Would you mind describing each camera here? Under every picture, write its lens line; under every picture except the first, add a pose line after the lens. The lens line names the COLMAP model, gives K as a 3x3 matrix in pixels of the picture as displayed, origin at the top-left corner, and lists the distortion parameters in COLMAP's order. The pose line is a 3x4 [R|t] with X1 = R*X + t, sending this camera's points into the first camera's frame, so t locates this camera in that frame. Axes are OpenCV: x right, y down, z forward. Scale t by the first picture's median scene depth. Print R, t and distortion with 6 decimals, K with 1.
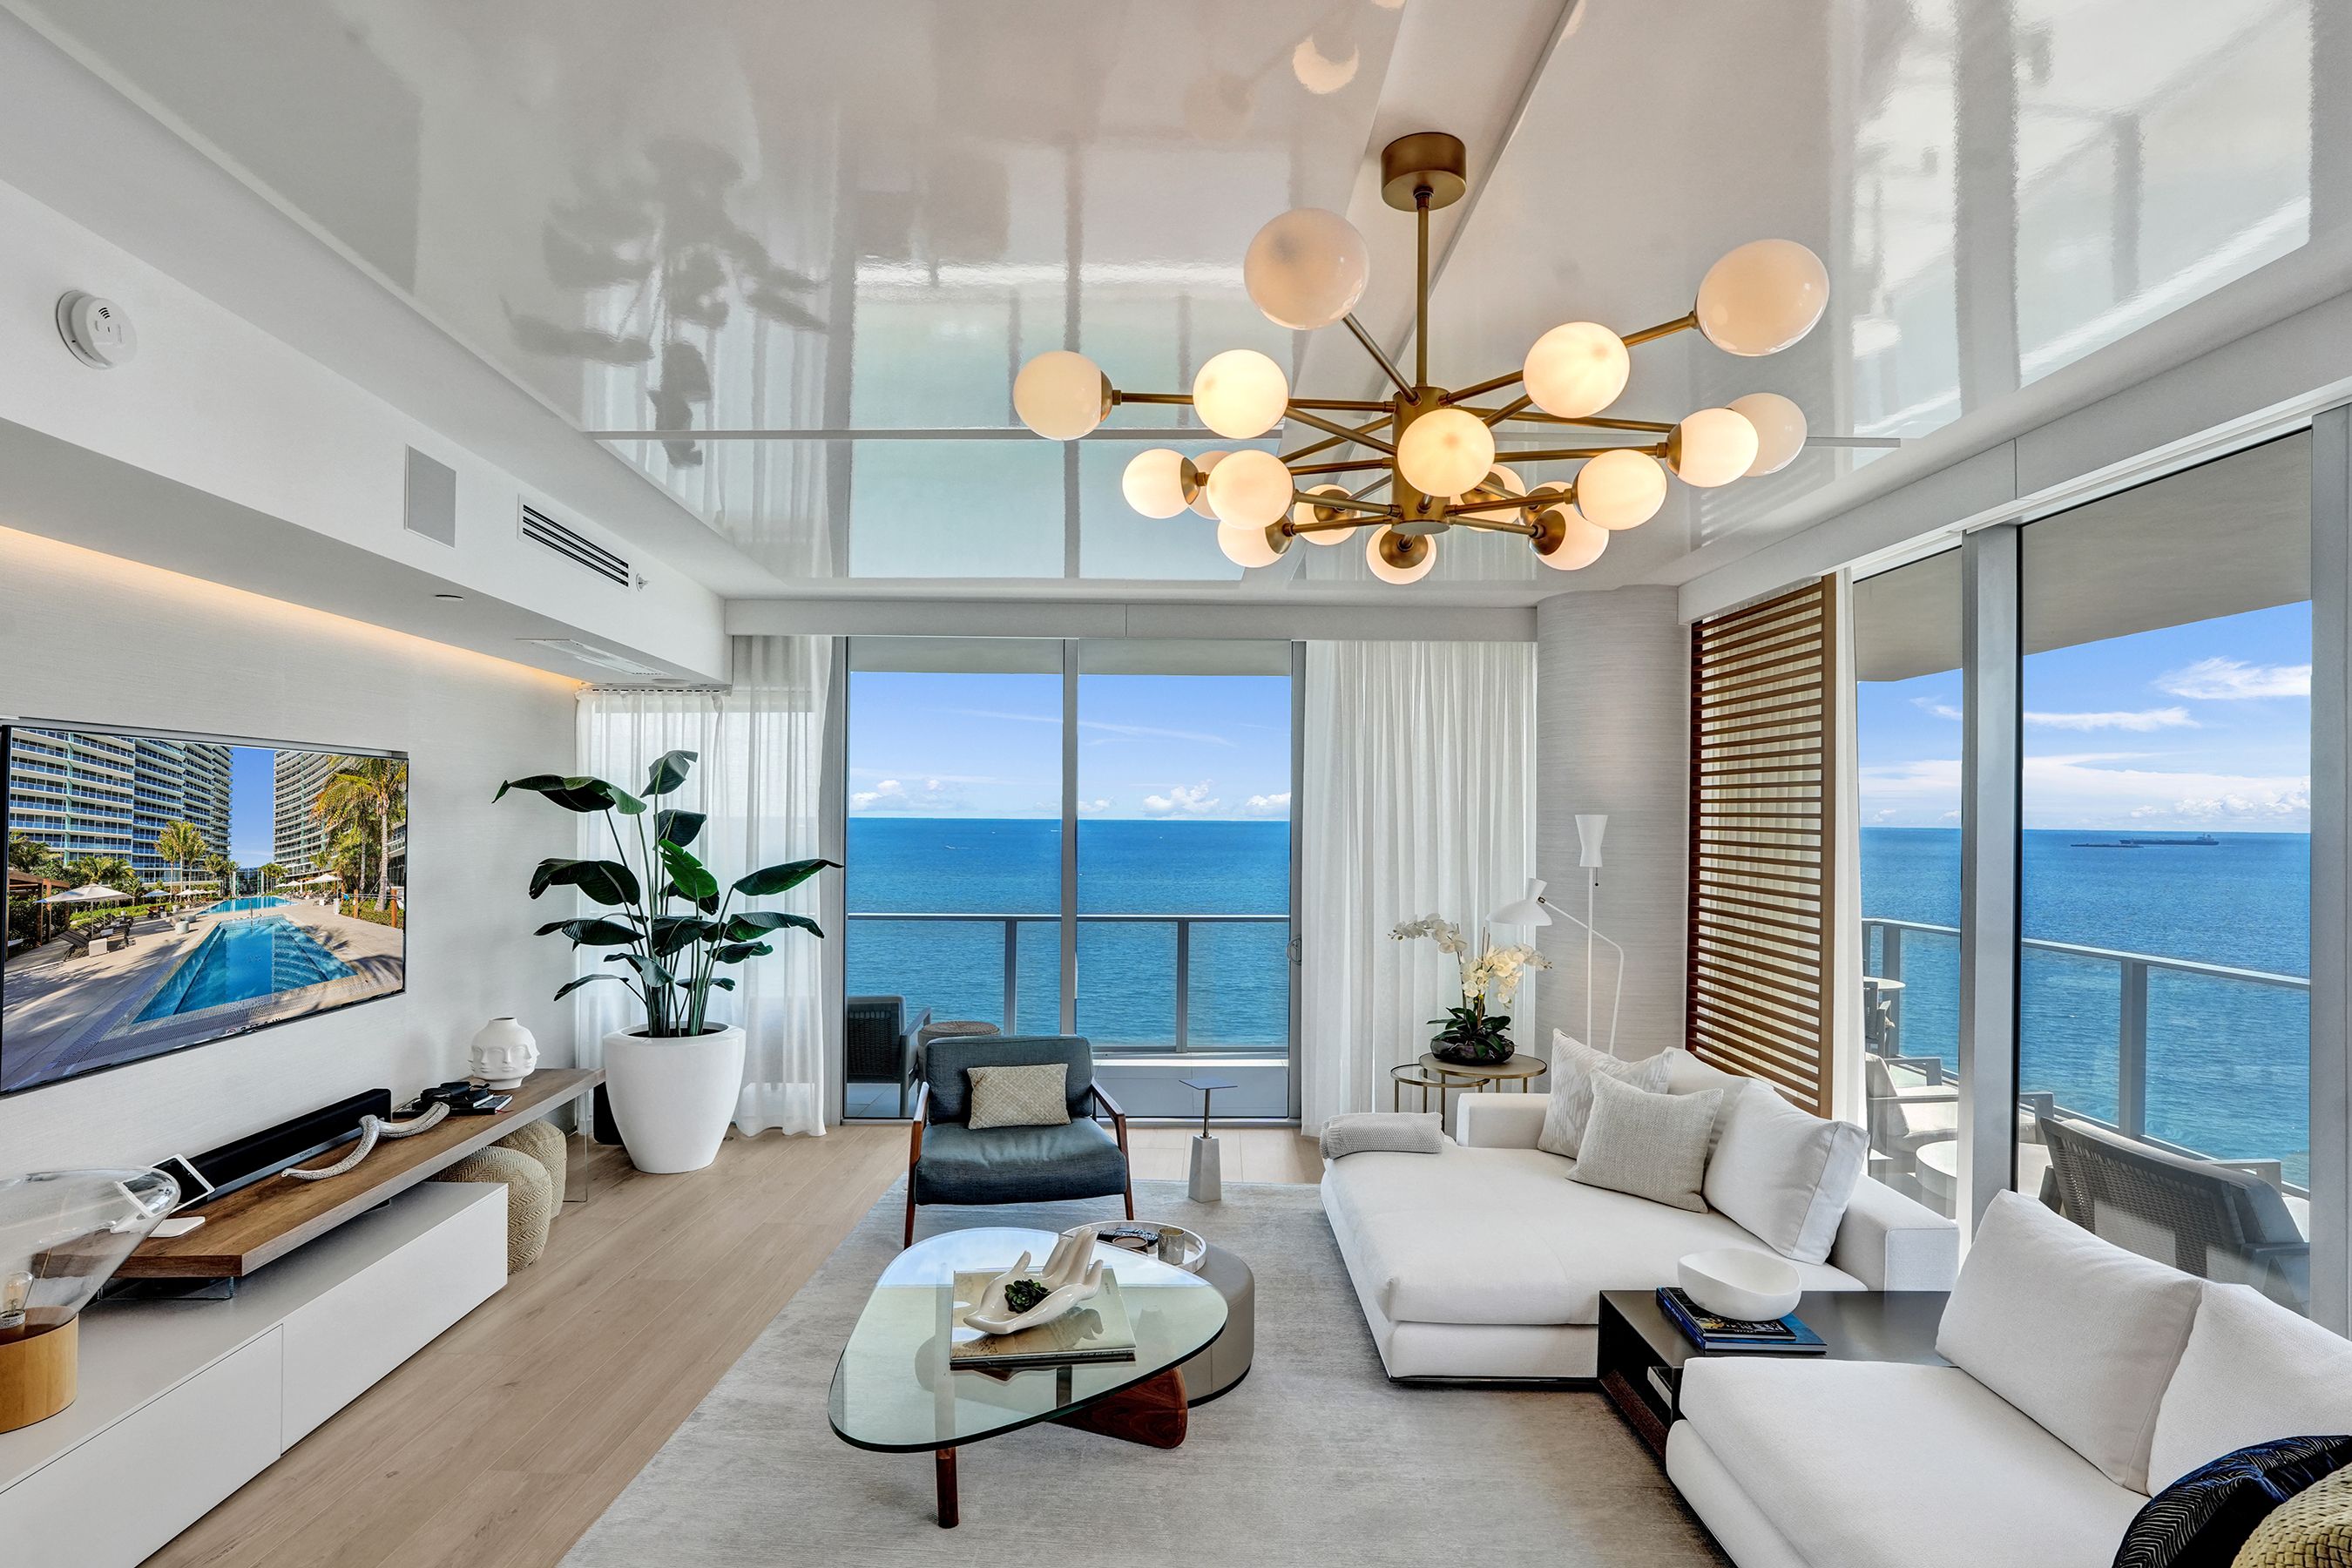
lens RADIAL K [[1261.7, 0, 1170.3], [0, 1261.7, 820.6], [0, 0, 1]] dist [-0.065529, 0.029313]
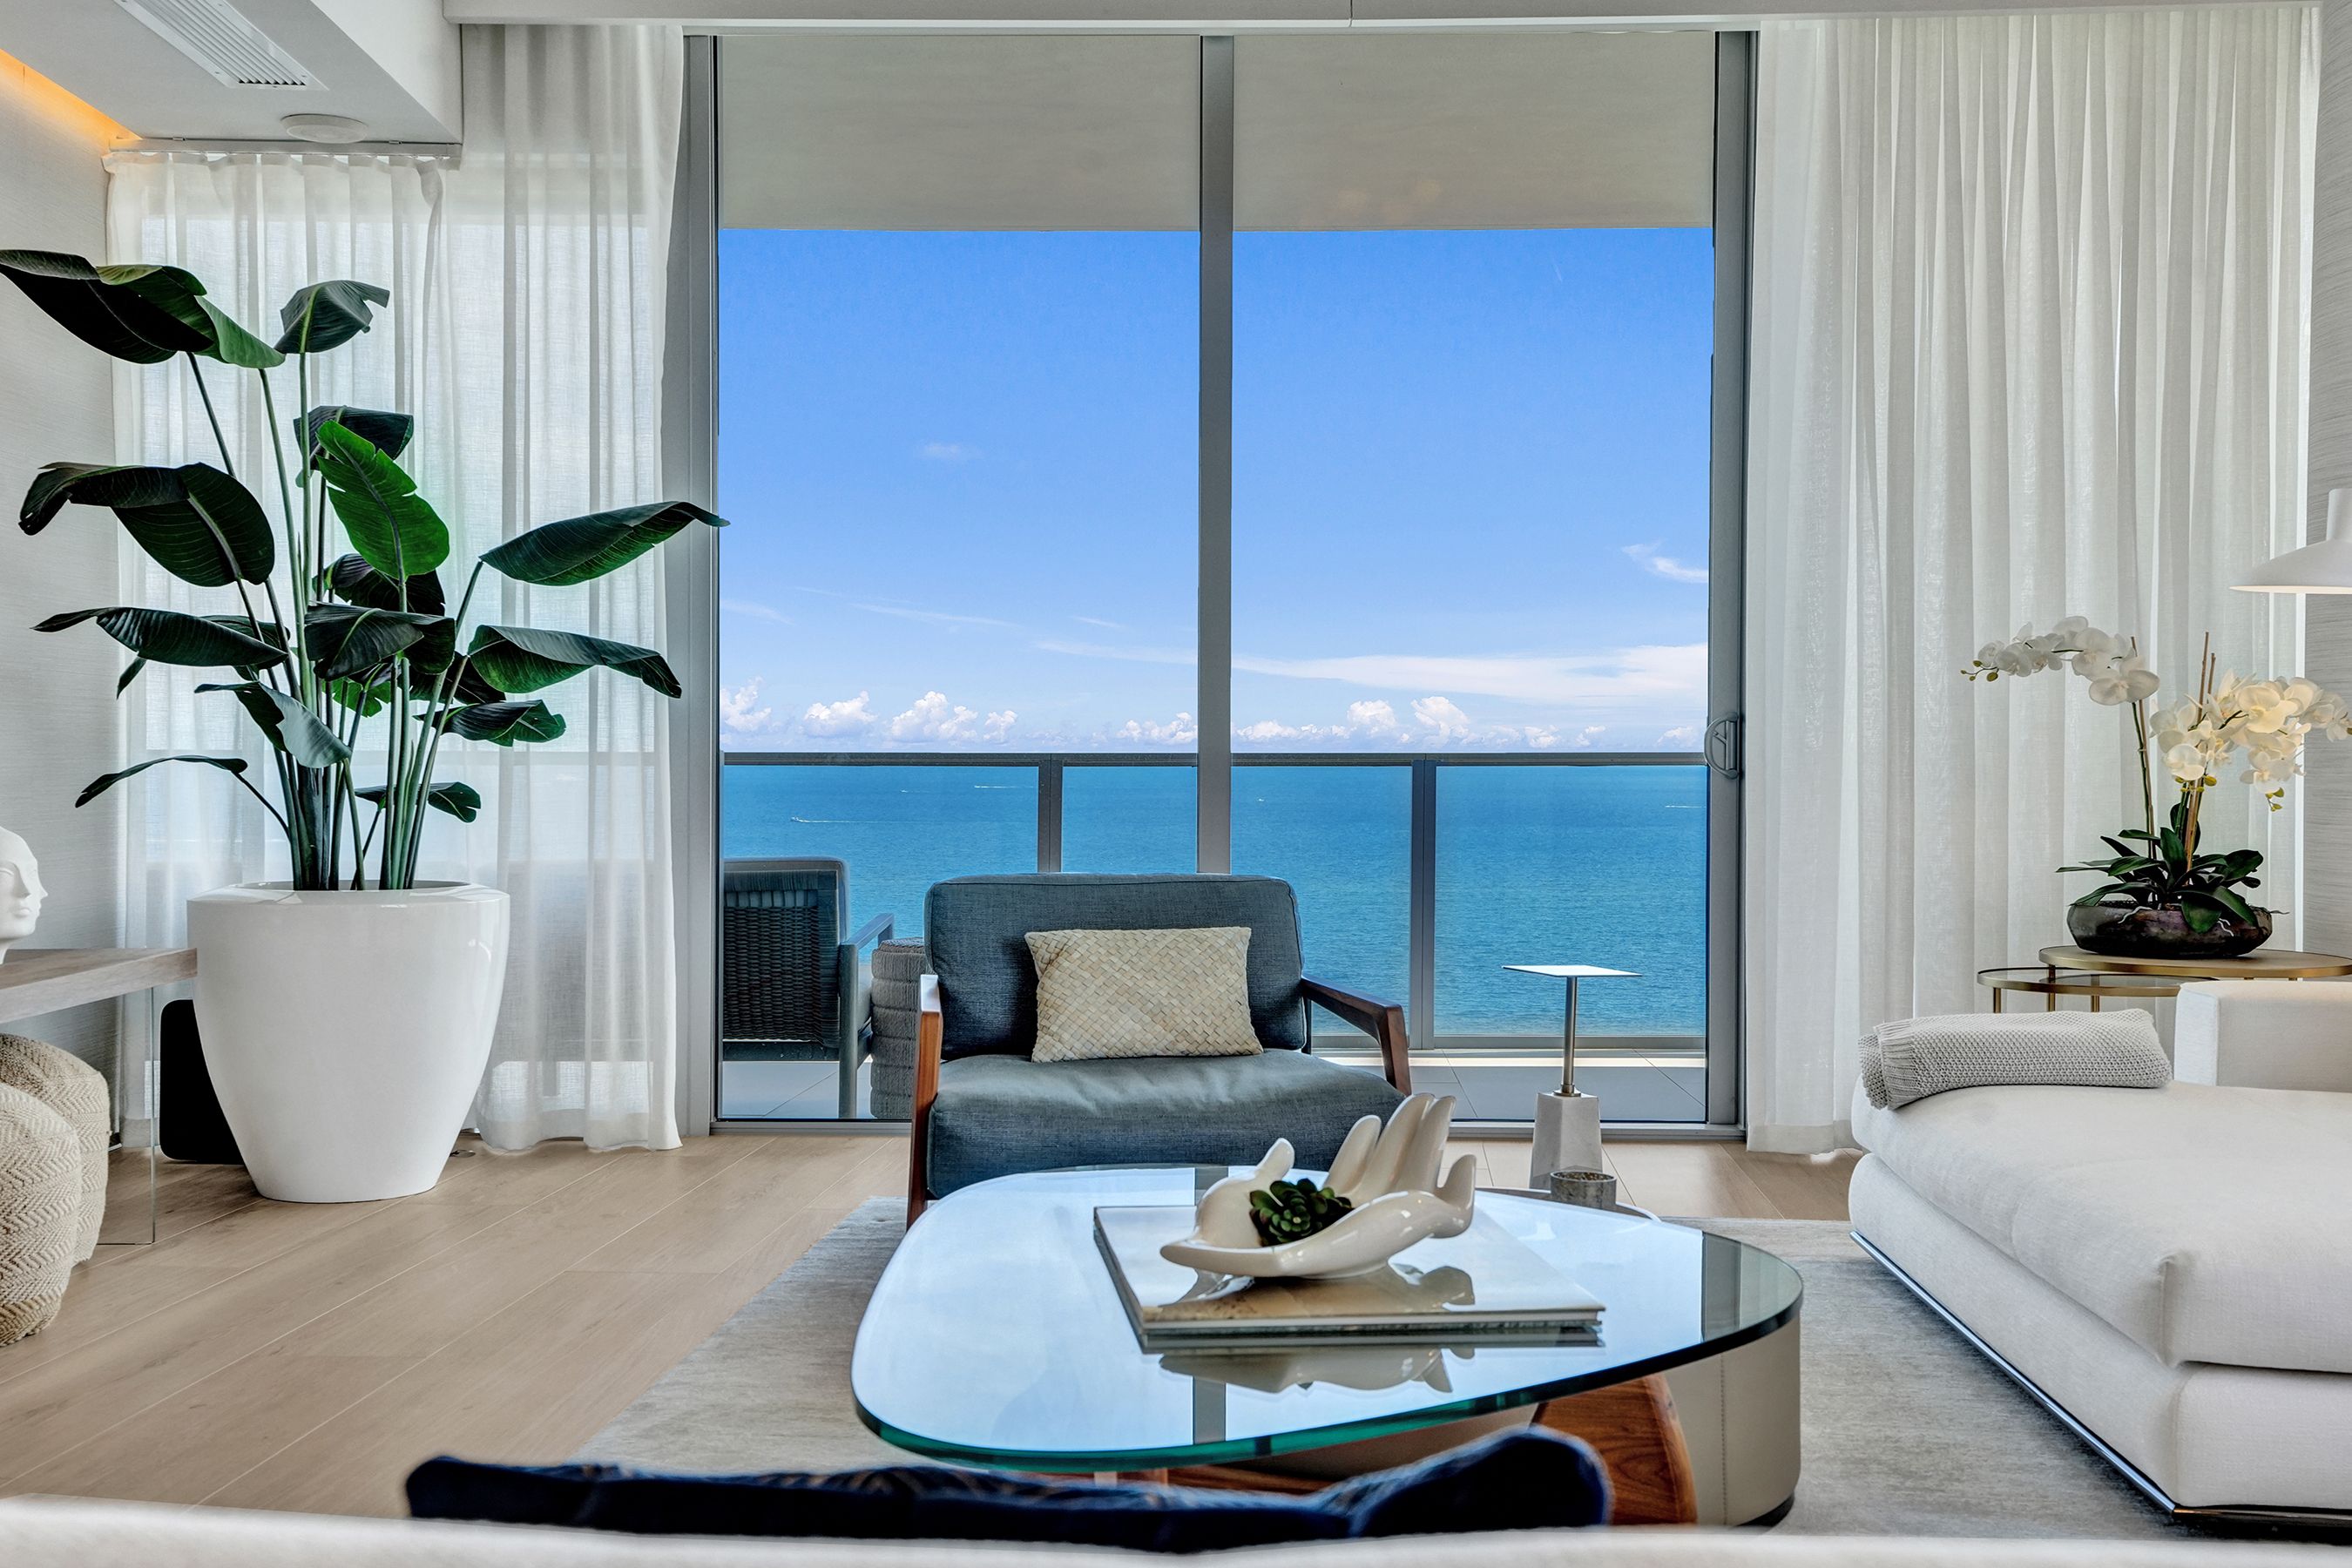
lens RADIAL K [[2578.8, 0, 1176.0], [0, 2578.8, 784.0], [0, 0, 1]] dist [0.078872, -0.002833]
pose [[0.998916, -0.003814, -0.046383, -0.061278], [0.004638, 0.999833, 0.017680, 0.119204], [0.046307, -0.017876, 0.998767, 0.089293]]
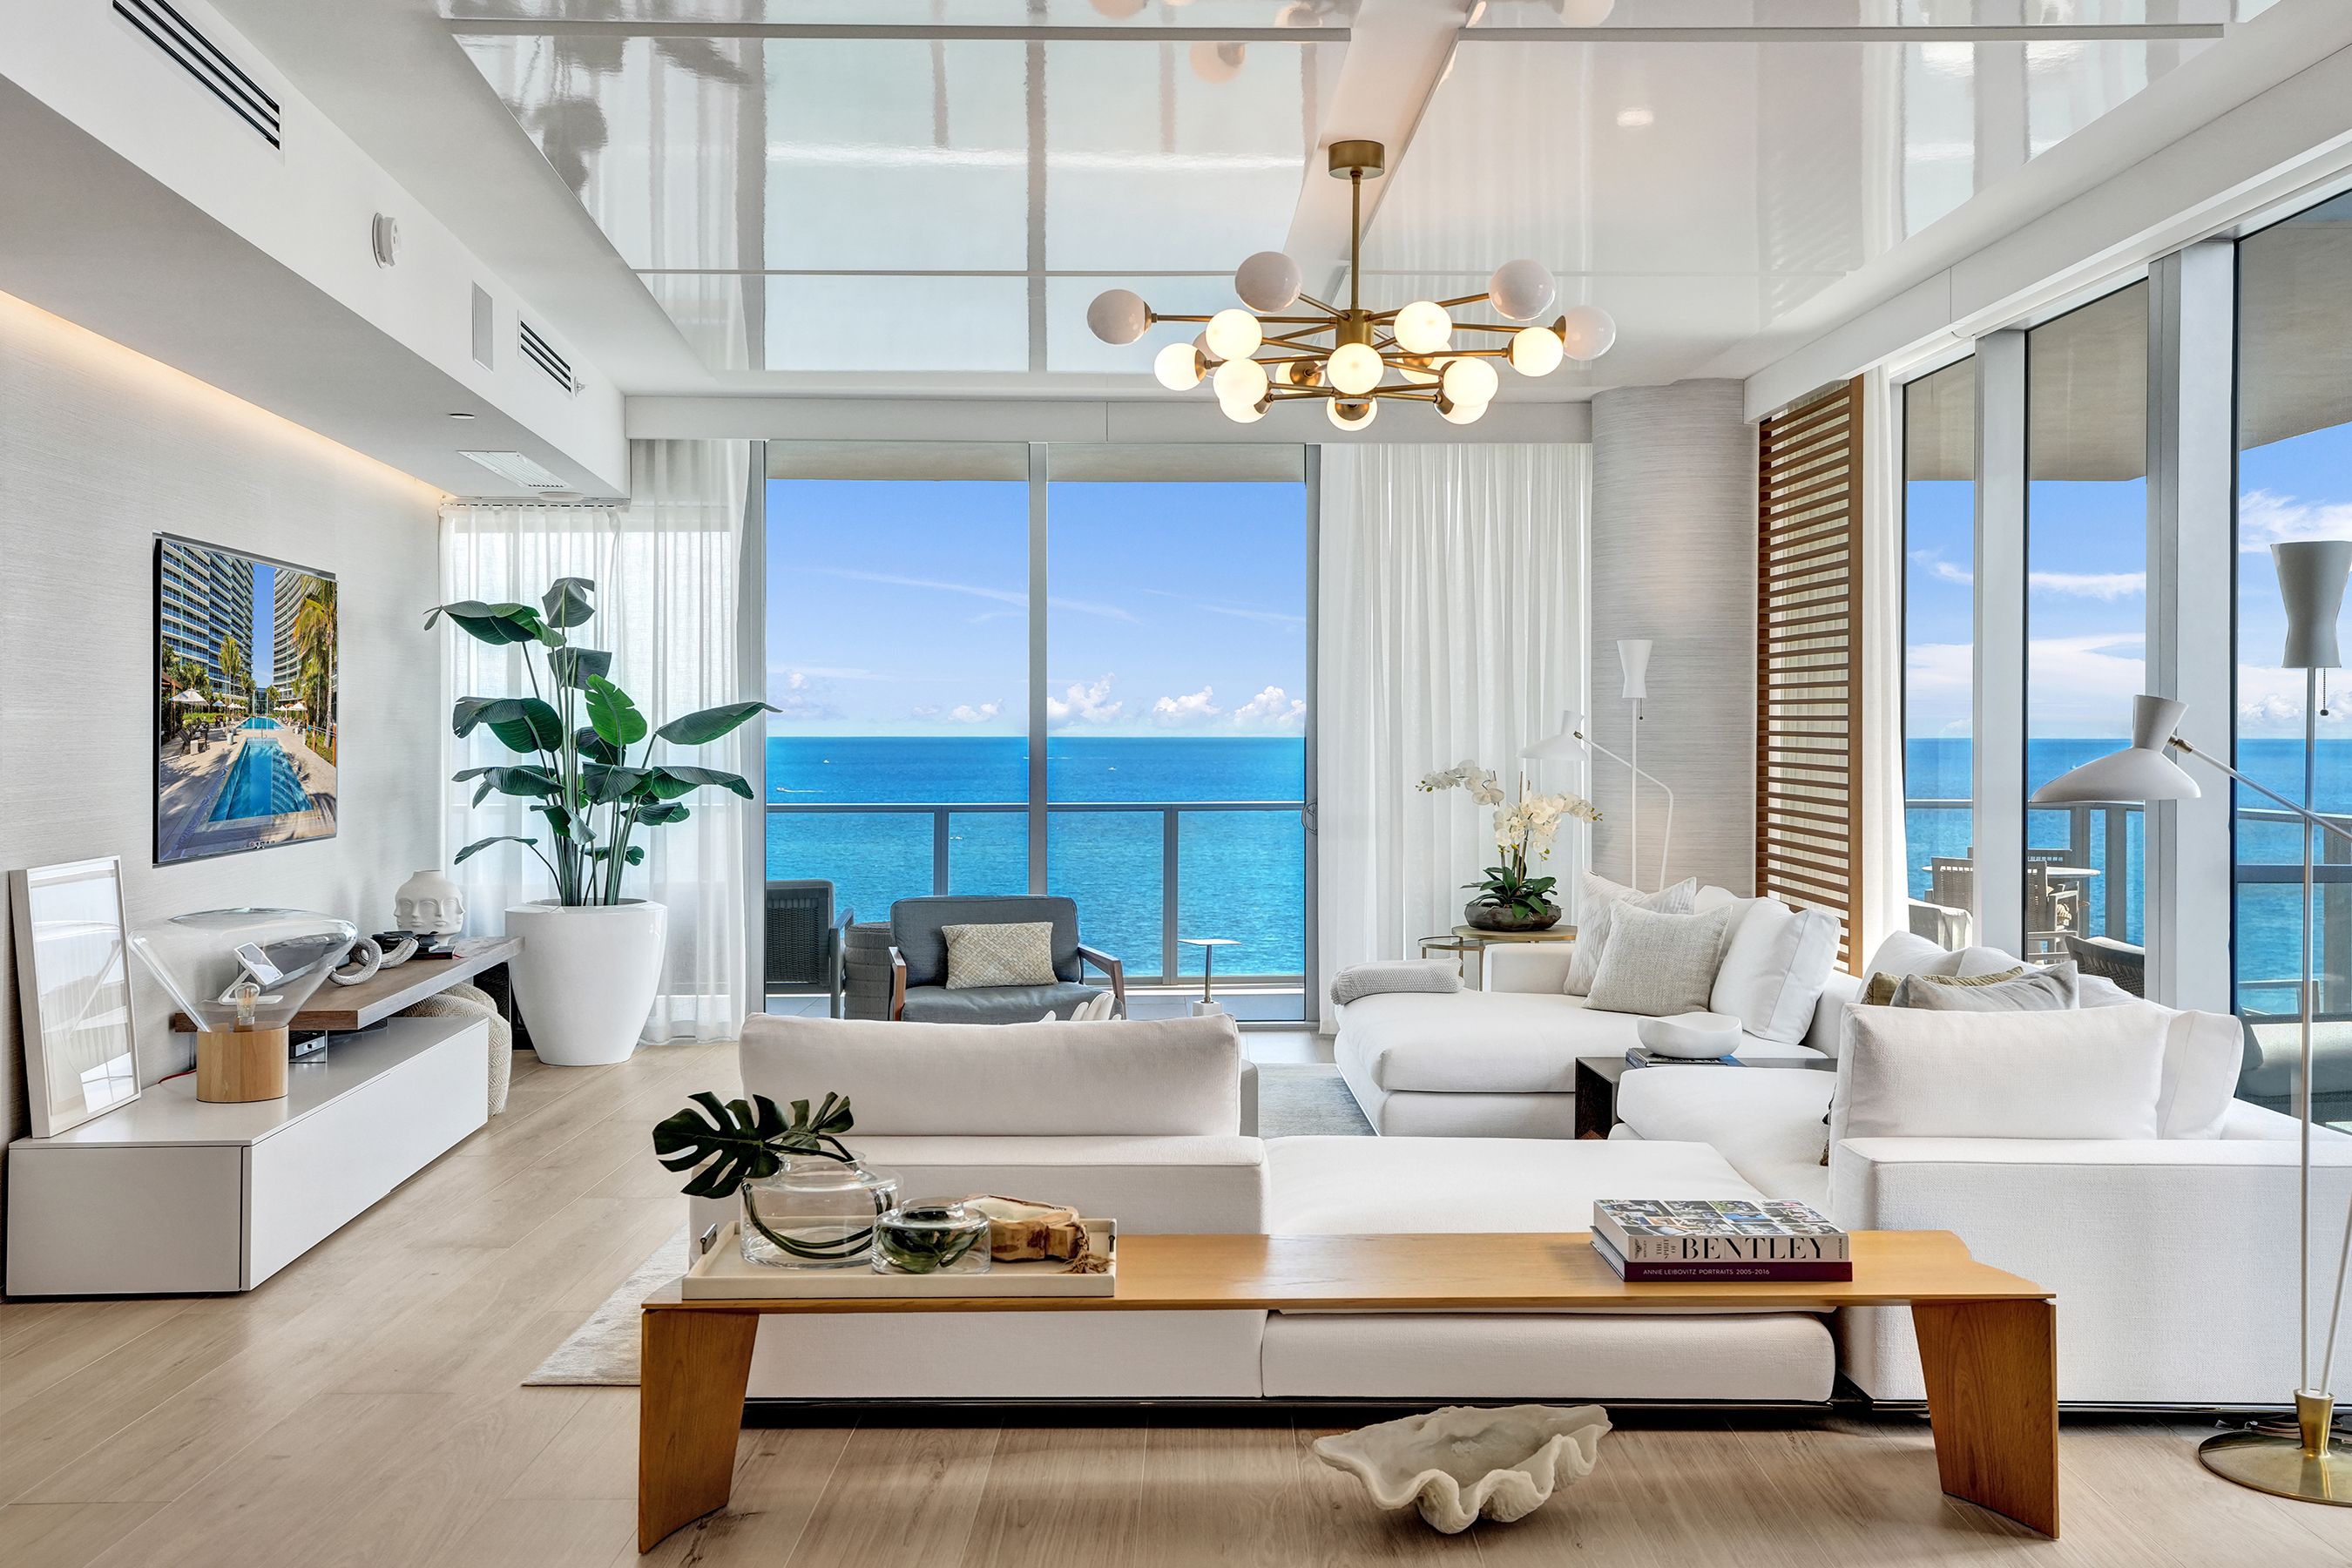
lens RADIAL K [[2232.5, 0, 1175.2], [0, 2232.5, 738.0], [0, 0, 1]] dist [0.003881, -0.002332]
pose [[0.999737, -0.007719, 0.021574, -0.025761], [0.007620, 0.999960, 0.004668, 0.052084], [-0.021610, -0.004503, 0.999756, -0.555893]]
